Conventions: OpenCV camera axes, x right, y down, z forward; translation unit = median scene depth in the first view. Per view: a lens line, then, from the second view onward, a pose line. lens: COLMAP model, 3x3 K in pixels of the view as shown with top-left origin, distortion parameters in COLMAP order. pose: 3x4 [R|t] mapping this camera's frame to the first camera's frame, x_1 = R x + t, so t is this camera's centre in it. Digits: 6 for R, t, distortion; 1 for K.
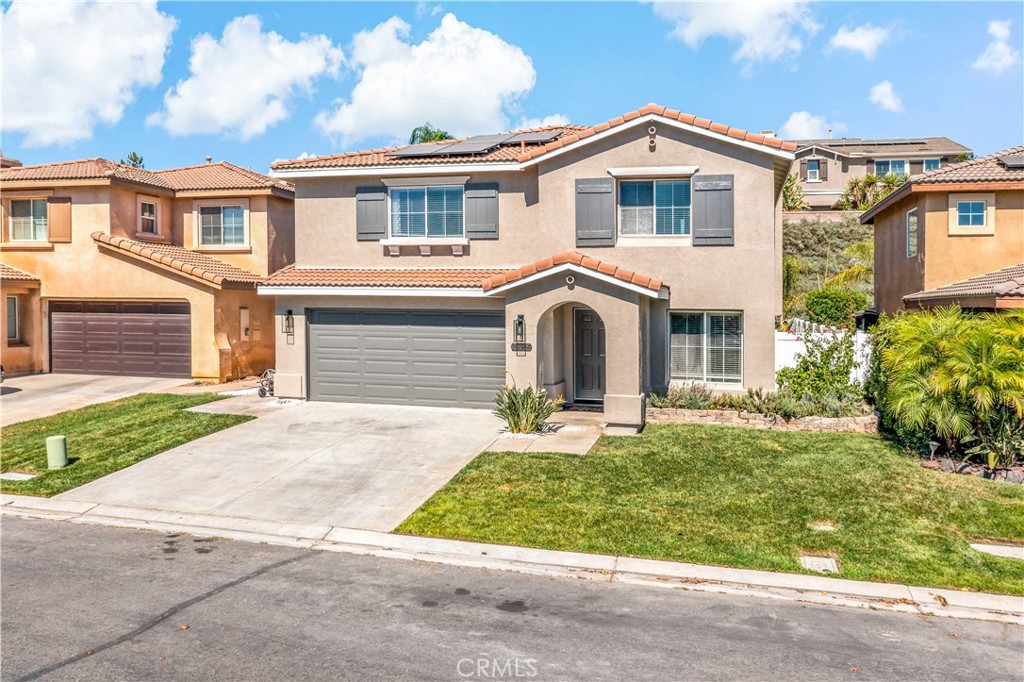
lens RADIAL K [[834.2, 0, 512.0], [0, 834.2, 341.0], [0, 0, 1]] dist [-0.010655, -0.001358]
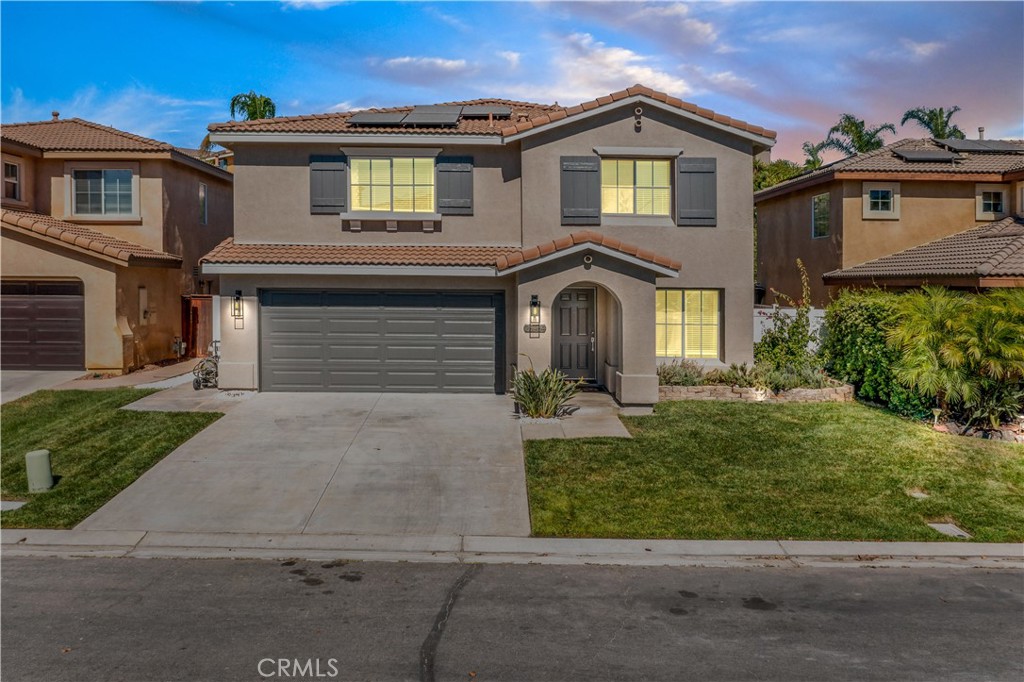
lens RADIAL K [[833.4, 0, 514.3], [0, 833.4, 306.3], [0, 0, 1]] dist [-0.014977, -0.004006]
pose [[0.959944, -0.012077, 0.279931, -0.259627], [0.014484, 0.999874, -0.006532, -0.011490], [-0.279816, 0.010325, 0.959998, 0.074528]]
